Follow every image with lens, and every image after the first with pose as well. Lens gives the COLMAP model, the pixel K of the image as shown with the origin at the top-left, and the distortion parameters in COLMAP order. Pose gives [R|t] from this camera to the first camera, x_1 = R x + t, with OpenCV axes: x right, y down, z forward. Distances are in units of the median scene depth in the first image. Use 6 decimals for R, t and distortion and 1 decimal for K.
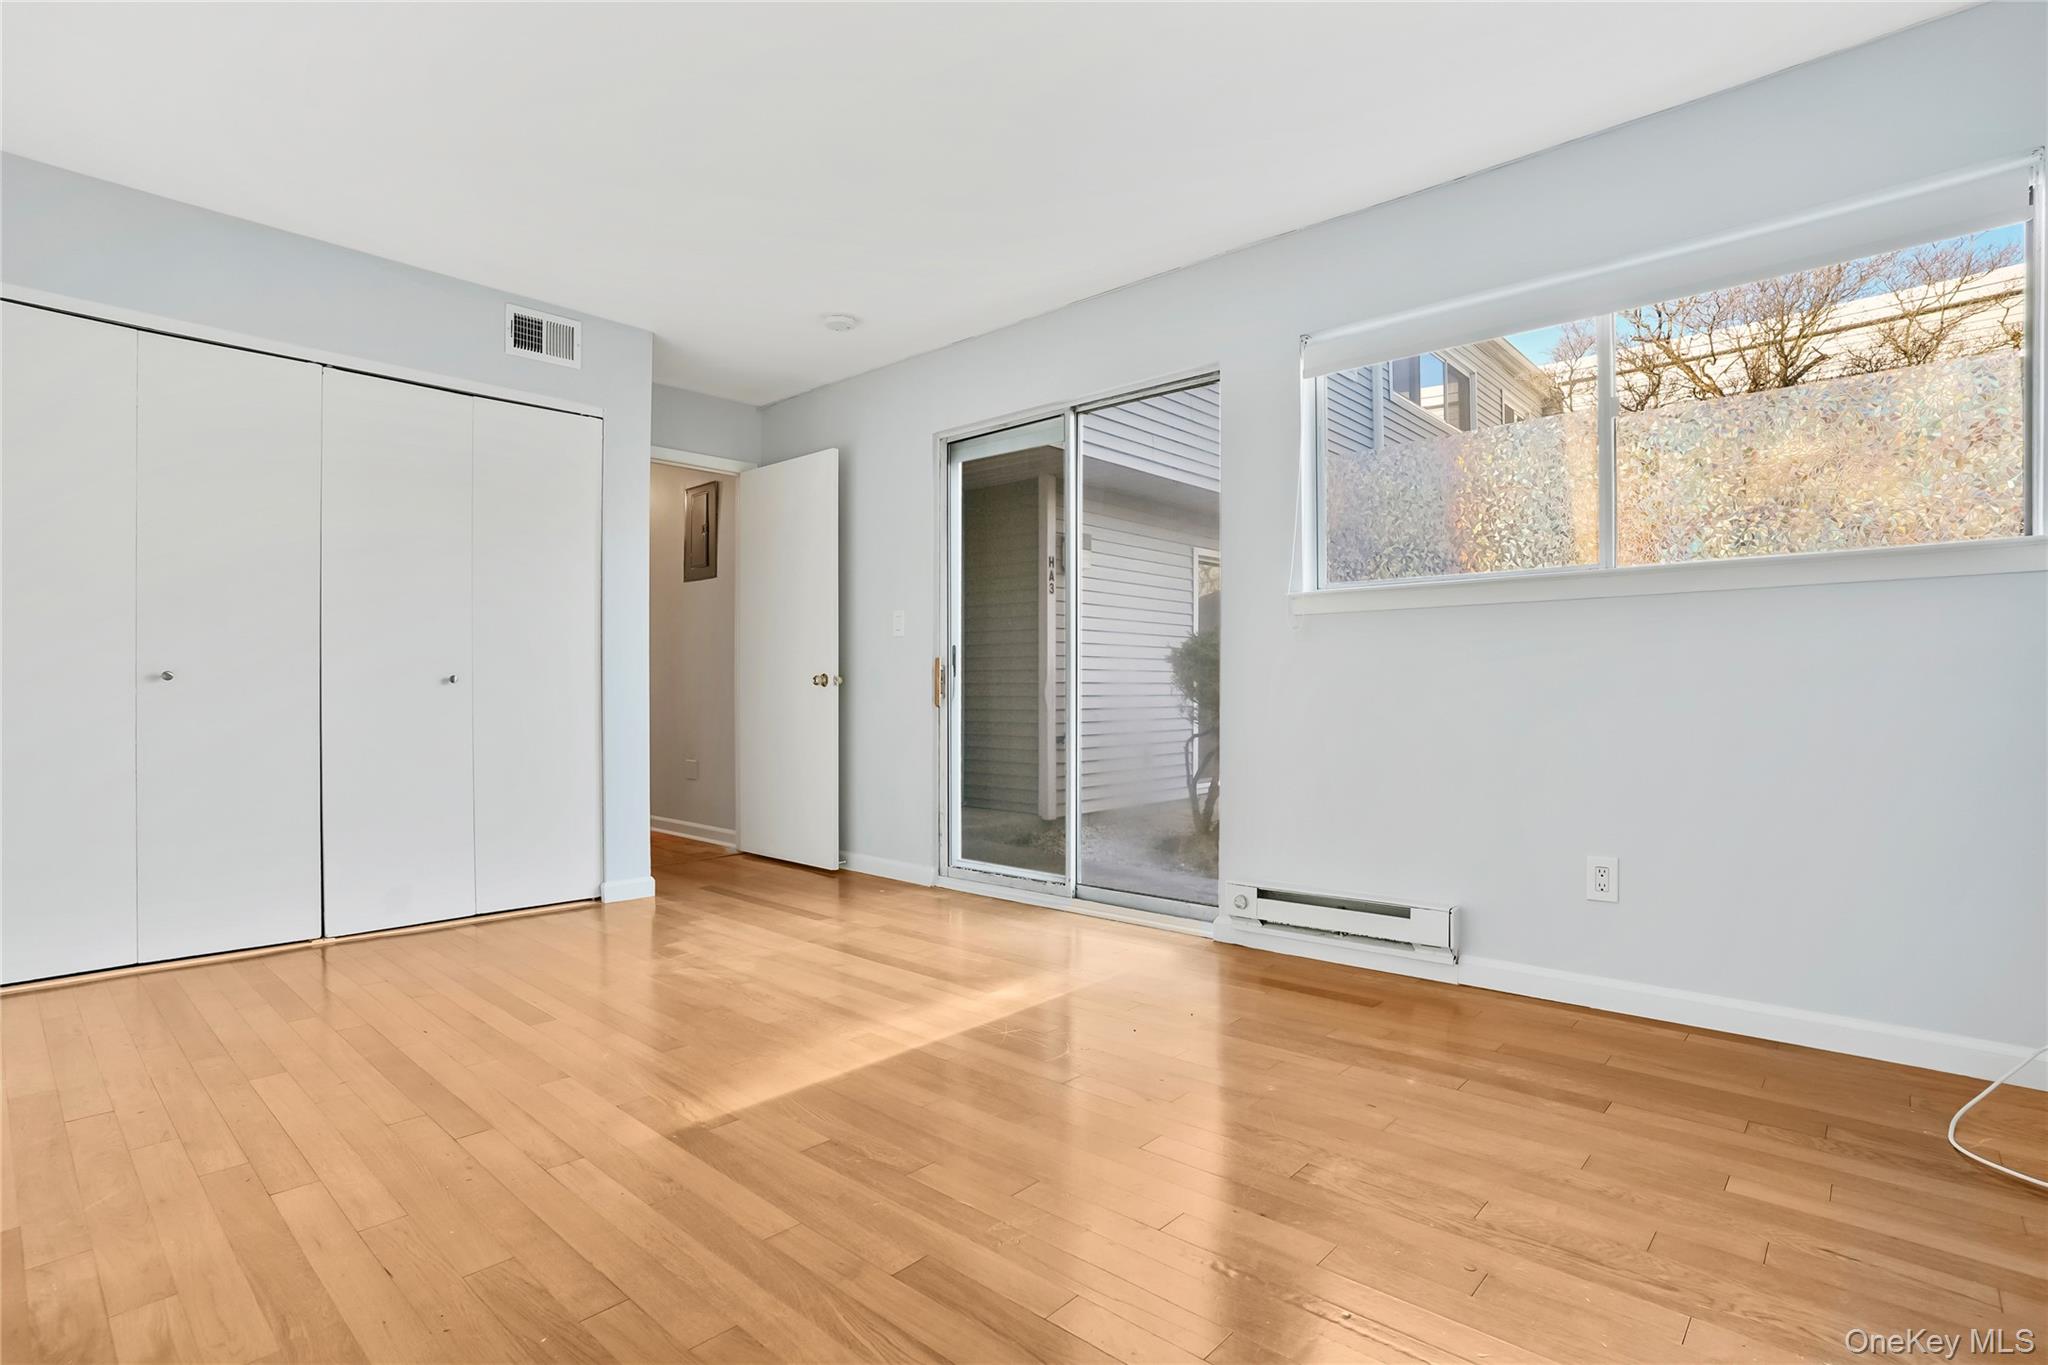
lens RADIAL K [[1002.5, 0, 1012.1], [0, 1002.5, 668.5], [0, 0, 1]] dist [-0.078253, 0.032097]
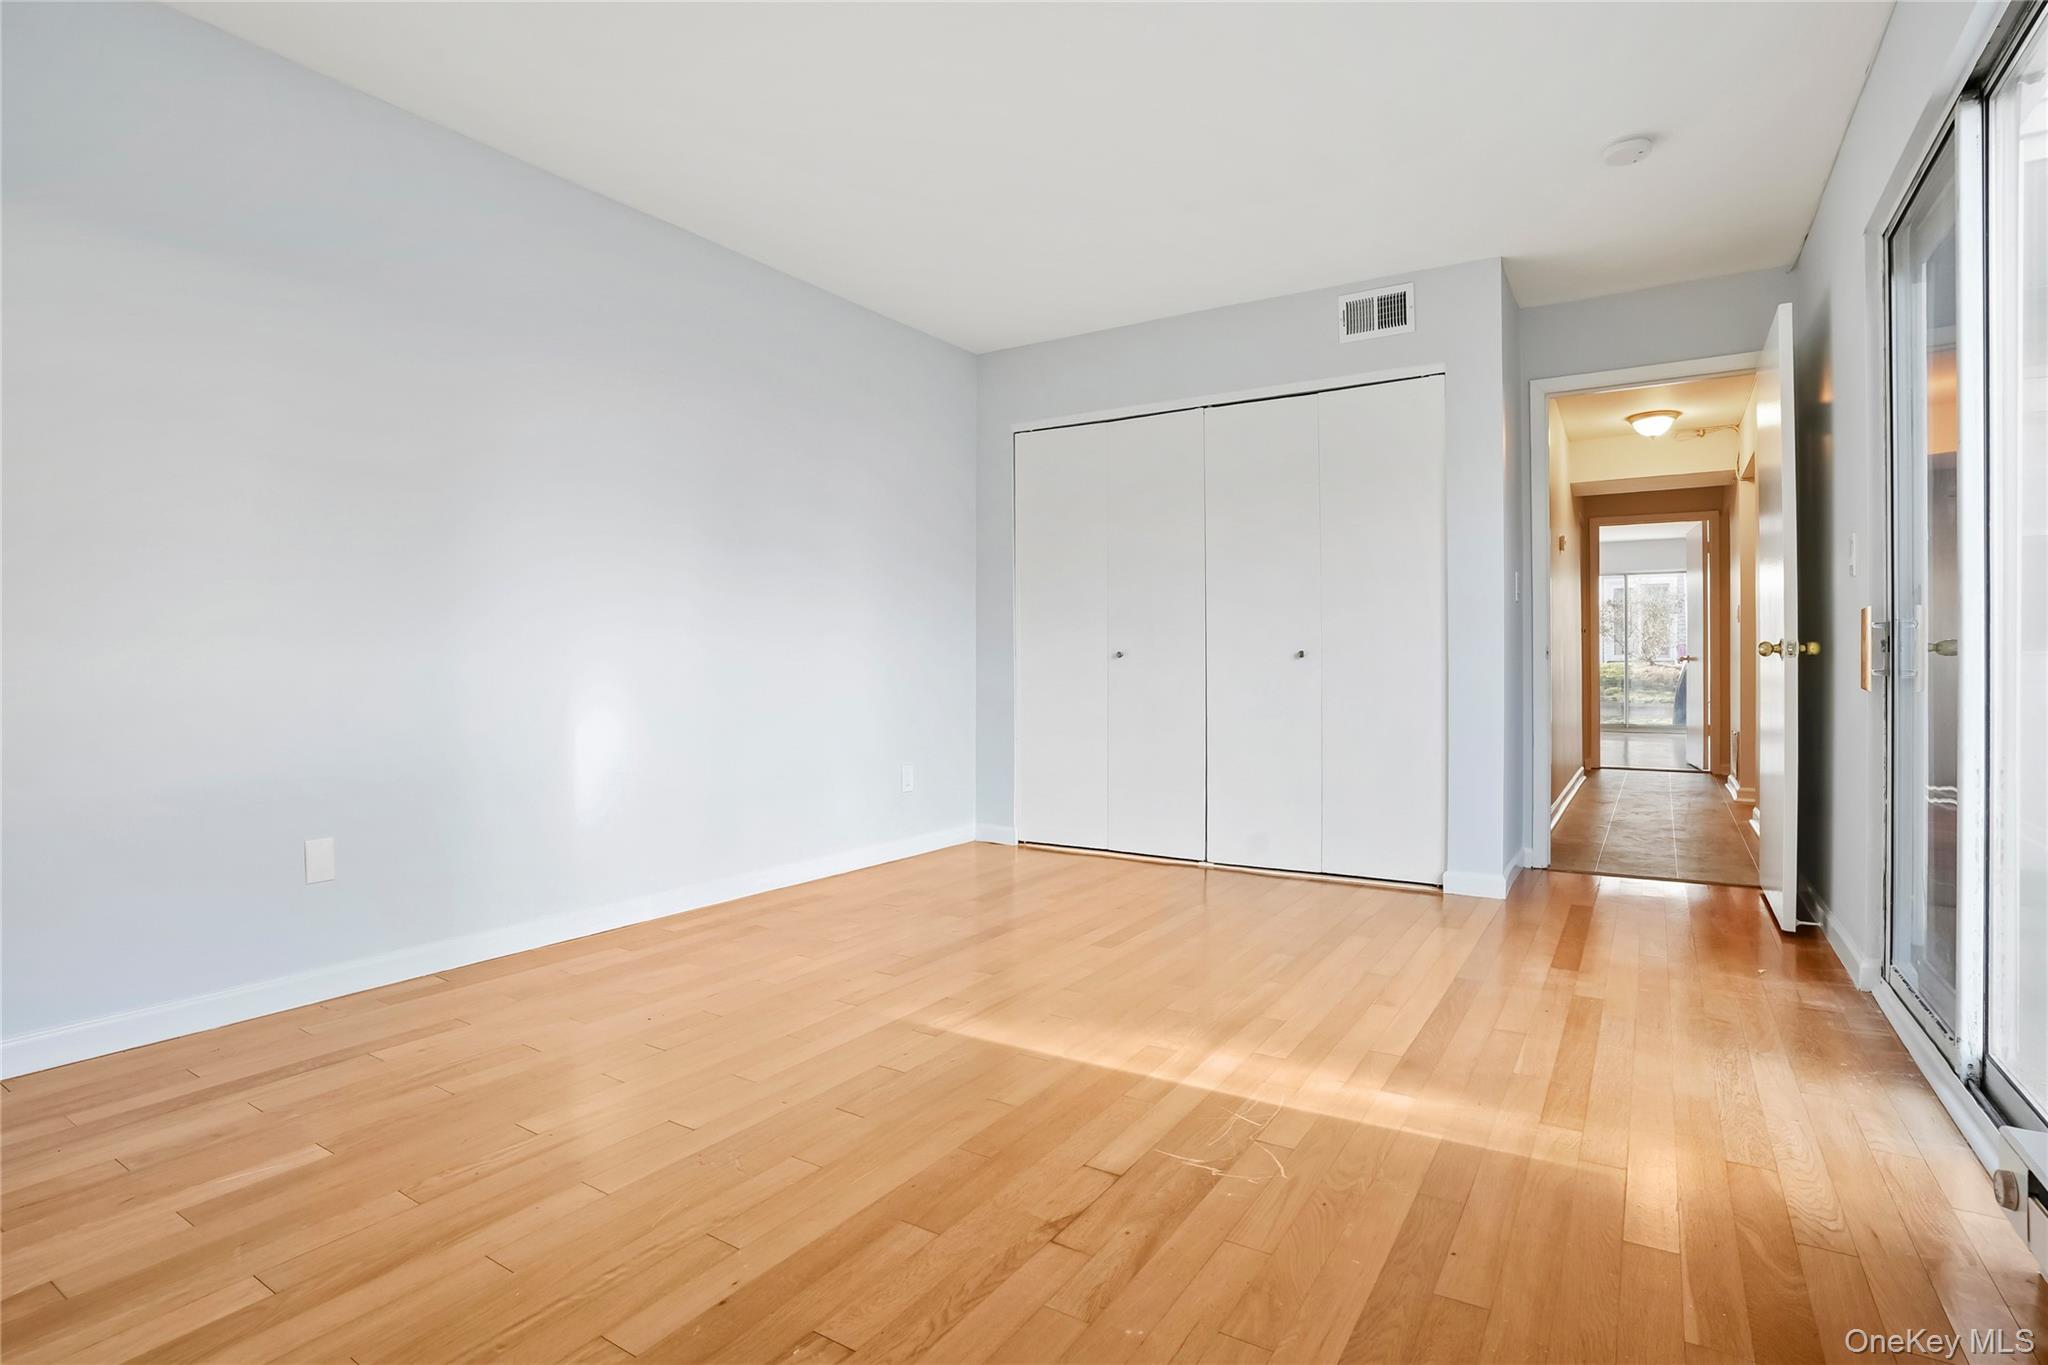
lens RADIAL K [[1002.5, 0, 1012.1], [0, 1002.5, 668.5], [0, 0, 1]] dist [-0.078253, 0.032097]
pose [[0.171093, 0.001821, -0.985253, 0.705123], [0.023520, 0.999706, 0.005932, 0.016762], [0.984974, -0.024188, 0.171000, 0.711706]]
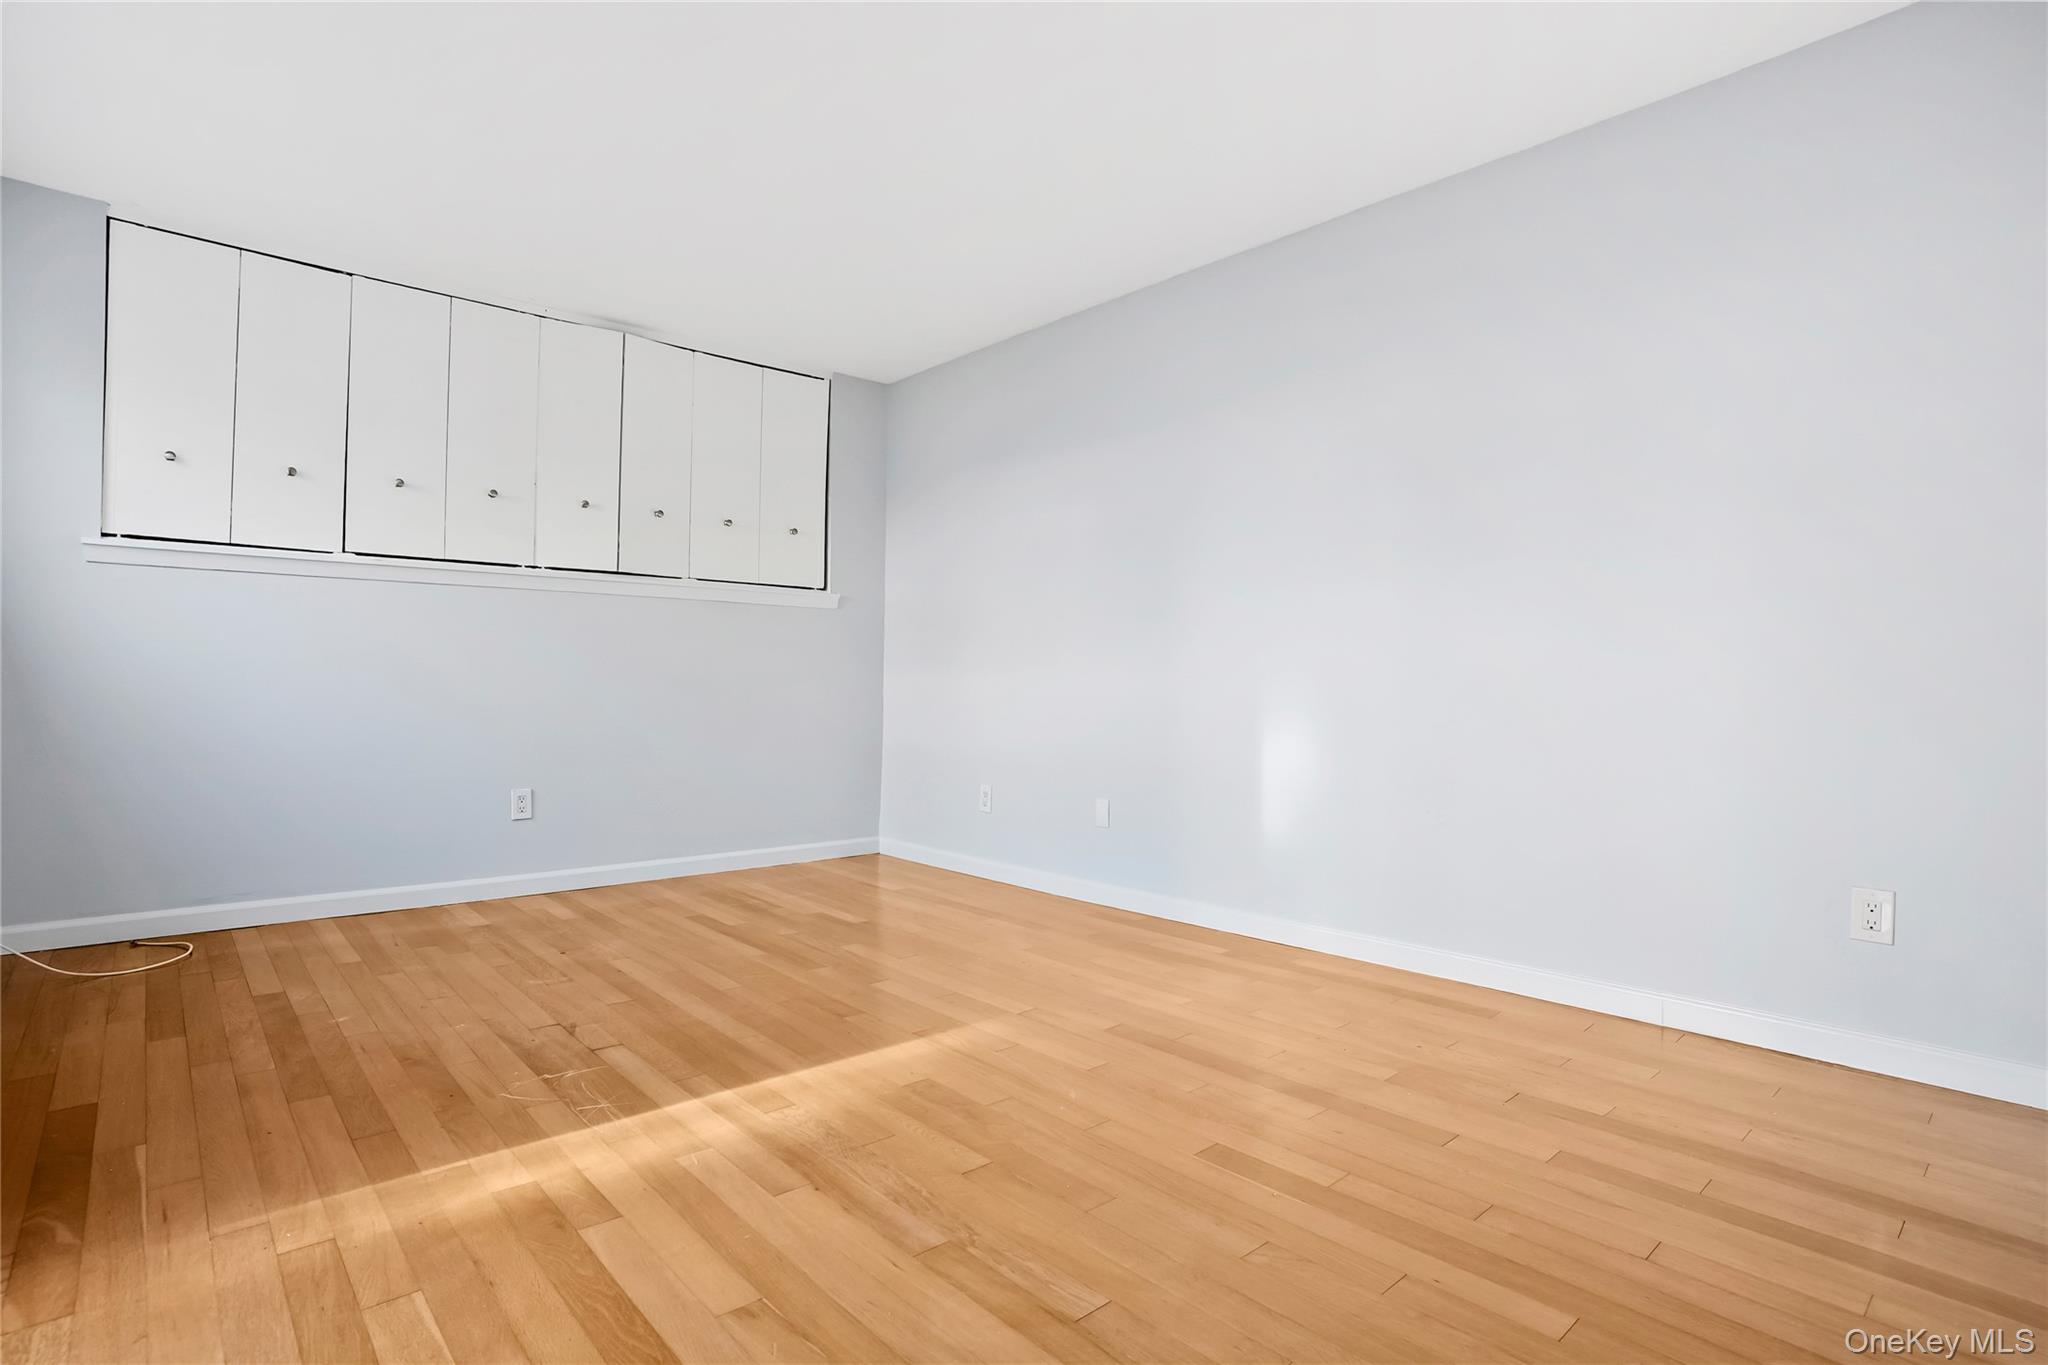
lens RADIAL K [[1022.0, 0, 1029.9], [0, 1022.0, 662.6], [0, 0, 1]] dist [-0.078626, 0.034549]
pose [[-0.996314, -0.006457, 0.085541, -0.418437], [-0.010566, 0.998807, -0.047675, 0.044143], [-0.085131, -0.048403, -0.995193, 1.796360]]
